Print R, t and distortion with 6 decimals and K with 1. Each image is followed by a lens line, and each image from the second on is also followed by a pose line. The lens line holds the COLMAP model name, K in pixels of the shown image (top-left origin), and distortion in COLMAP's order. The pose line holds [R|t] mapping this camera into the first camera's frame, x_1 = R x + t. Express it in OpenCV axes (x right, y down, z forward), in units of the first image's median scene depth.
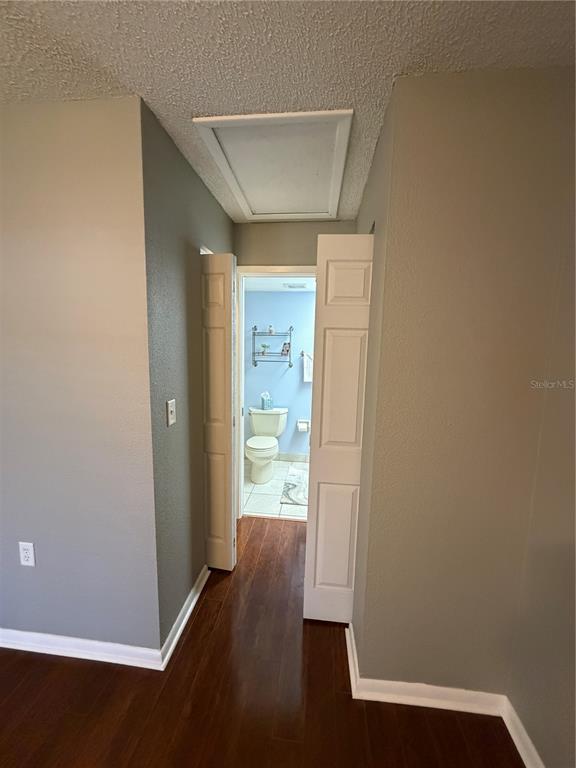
lens RADIAL K [[305.4, 0, 288.2], [0, 305.4, 381.0], [0, 0, 1]] dist [-0.000054, 0.000380]
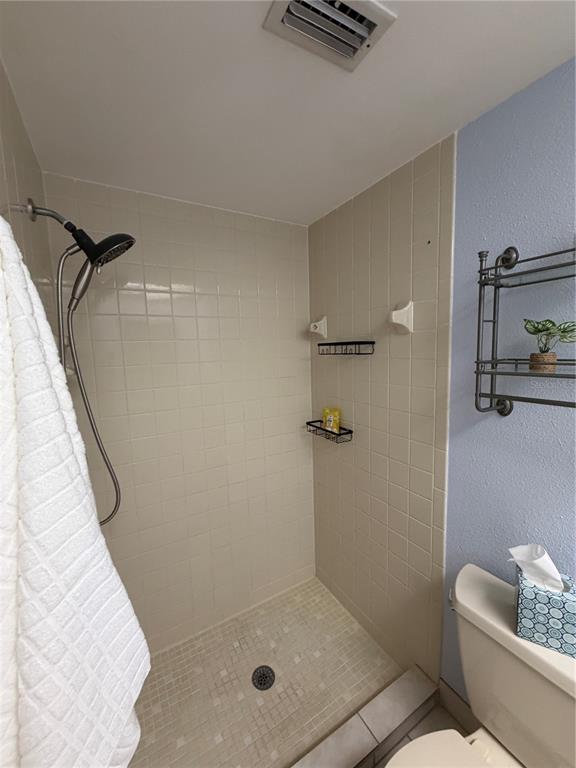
lens RADIAL K [[305.4, 0, 288.2], [0, 305.4, 381.0], [0, 0, 1]] dist [-0.000054, 0.000380]
pose [[0.584754, 0.046715, -0.809865, -0.009779], [-0.061113, 0.998040, 0.013444, -0.070680], [0.808906, 0.041632, 0.586463, 0.735359]]
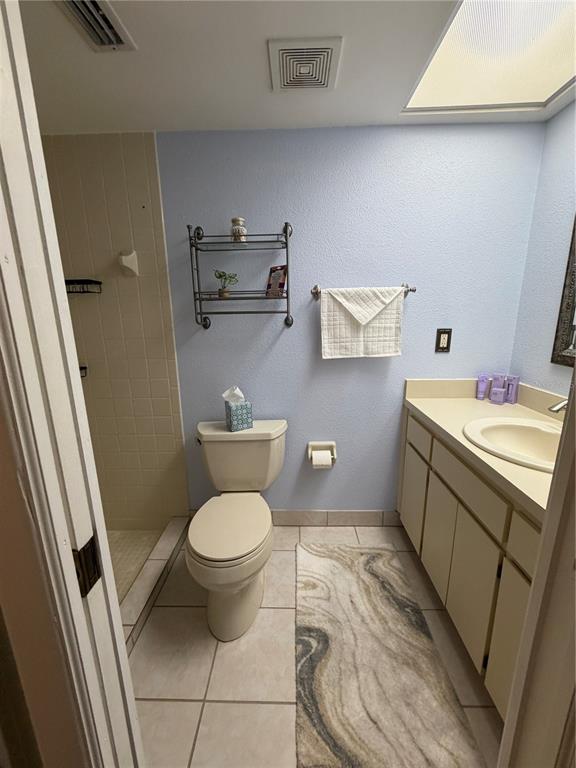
lens RADIAL K [[305.4, 0, 288.2], [0, 305.4, 381.0], [0, 0, 1]] dist [-0.000054, 0.000380]
pose [[0.995820, -0.054956, 0.072953, -0.028694], [0.047852, 0.994250, 0.095799, -0.010325], [-0.077799, -0.091907, 0.992724, 0.577018]]
